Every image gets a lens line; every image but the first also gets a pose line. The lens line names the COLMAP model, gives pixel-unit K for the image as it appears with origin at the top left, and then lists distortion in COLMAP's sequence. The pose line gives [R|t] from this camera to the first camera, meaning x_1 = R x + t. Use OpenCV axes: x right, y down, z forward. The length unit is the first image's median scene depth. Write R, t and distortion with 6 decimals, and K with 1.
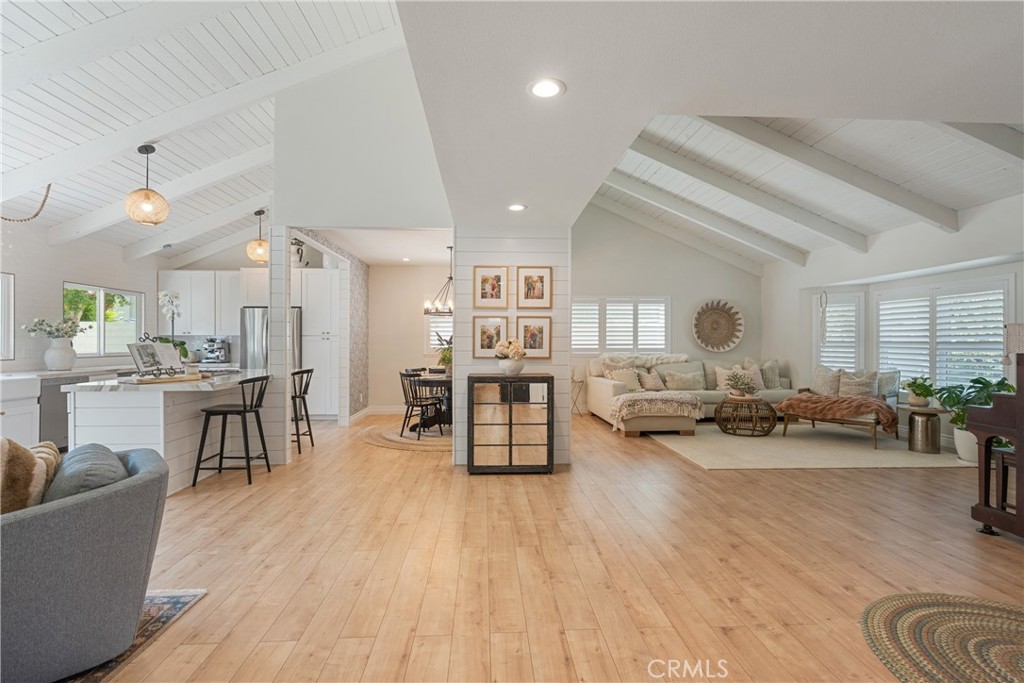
lens RADIAL K [[496.9, 0, 512.0], [0, 496.9, 331.9], [0, 0, 1]] dist [0.000611, 0.004554]
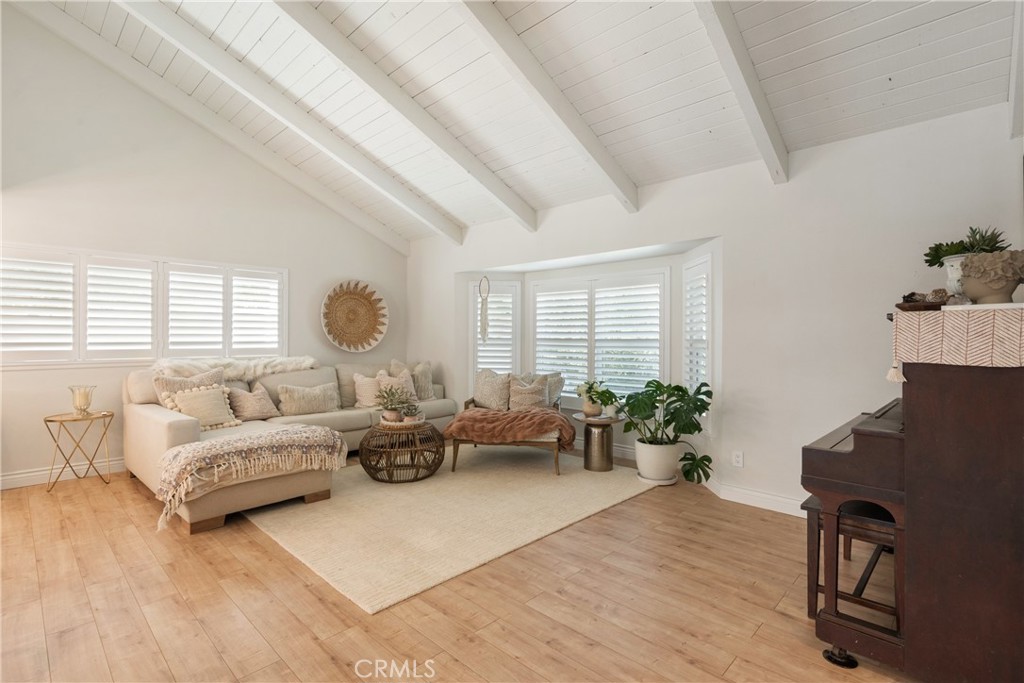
lens RADIAL K [[481.9, 0, 511.3], [0, 481.9, 340.5], [0, 0, 1]] dist [0.002981, -0.001483]
pose [[0.734923, -0.003162, 0.678143, 0.175370], [-0.015597, 0.999646, 0.021565, 0.006986], [-0.677971, -0.026426, 0.734614, 0.556359]]
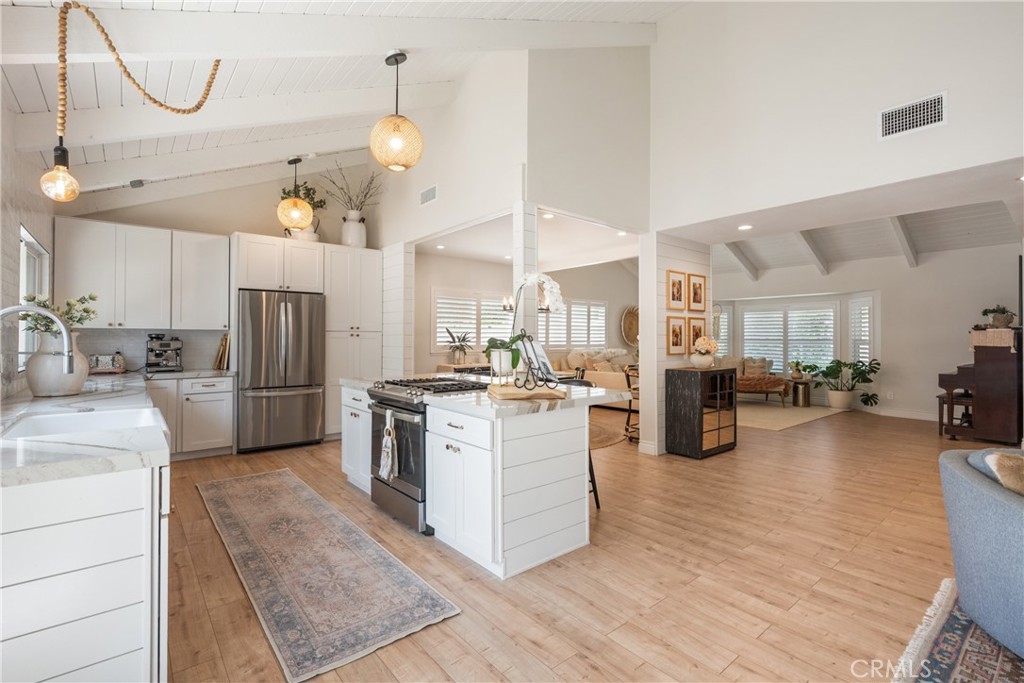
lens RADIAL K [[462.6, 0, 508.2], [0, 462.6, 340.3], [0, 0, 1]] dist [-0.002388, 0.000008]
pose [[0.808193, -0.002024, 0.588915, -0.947182], [-0.013481, 0.999668, 0.021936, 0.003230], [-0.588764, -0.025668, 0.807898, 0.382022]]
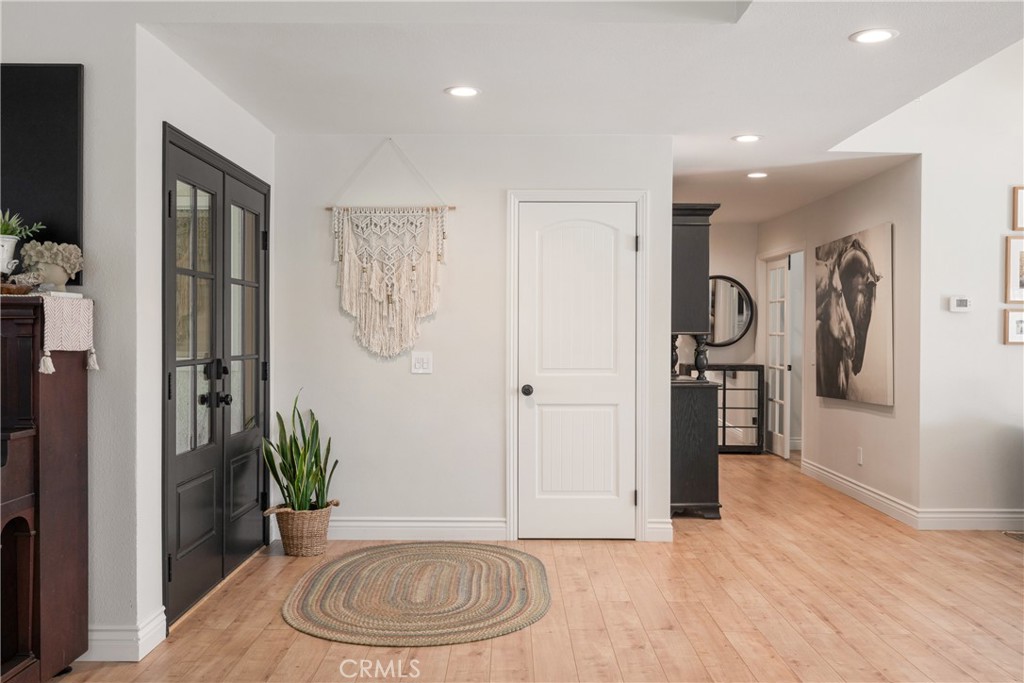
lens RADIAL K [[937.8, 0, 506.9], [0, 937.8, 343.0], [0, 0, 1]] dist [0.019315, 0.000000]
pose [[-0.997876, -0.009019, 0.064513, 0.269688], [-0.009561, 0.999921, -0.008110, 0.023011], [-0.064435, -0.008710, -0.997884, 1.224417]]
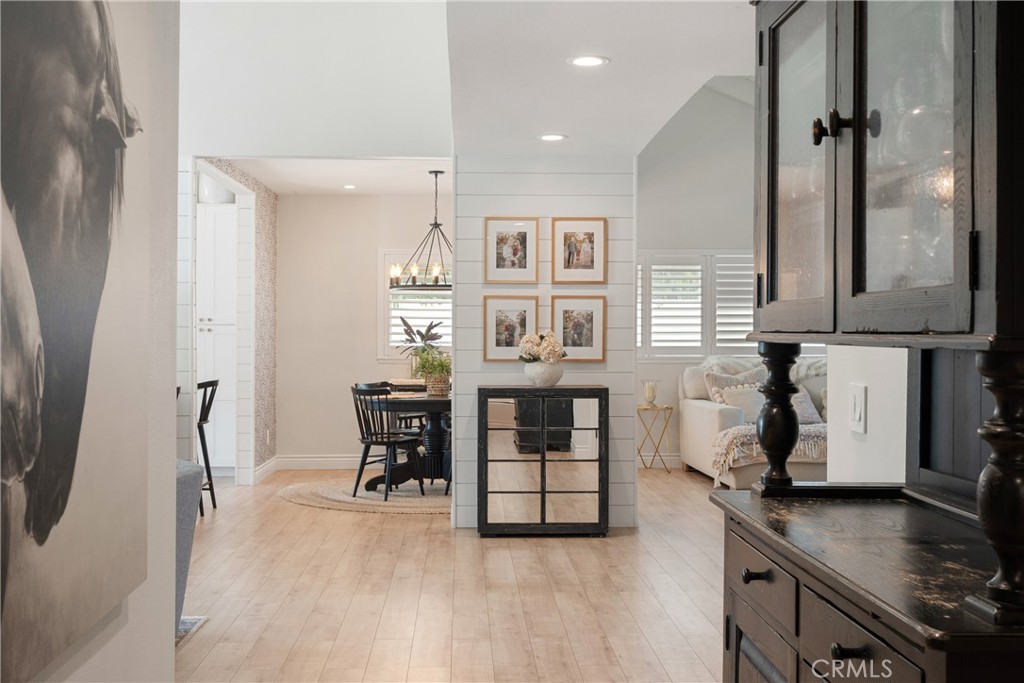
lens RADIAL K [[1244.7, 0, 507.4], [0, 1244.7, 331.2], [0, 0, 1]] dist [0.031207, 0.000000]
pose [[0.999809, -0.001129, -0.019516, -0.016294], [0.001477, 0.999840, 0.017829, -0.014756], [0.019493, -0.017854, 0.999651, -0.598095]]
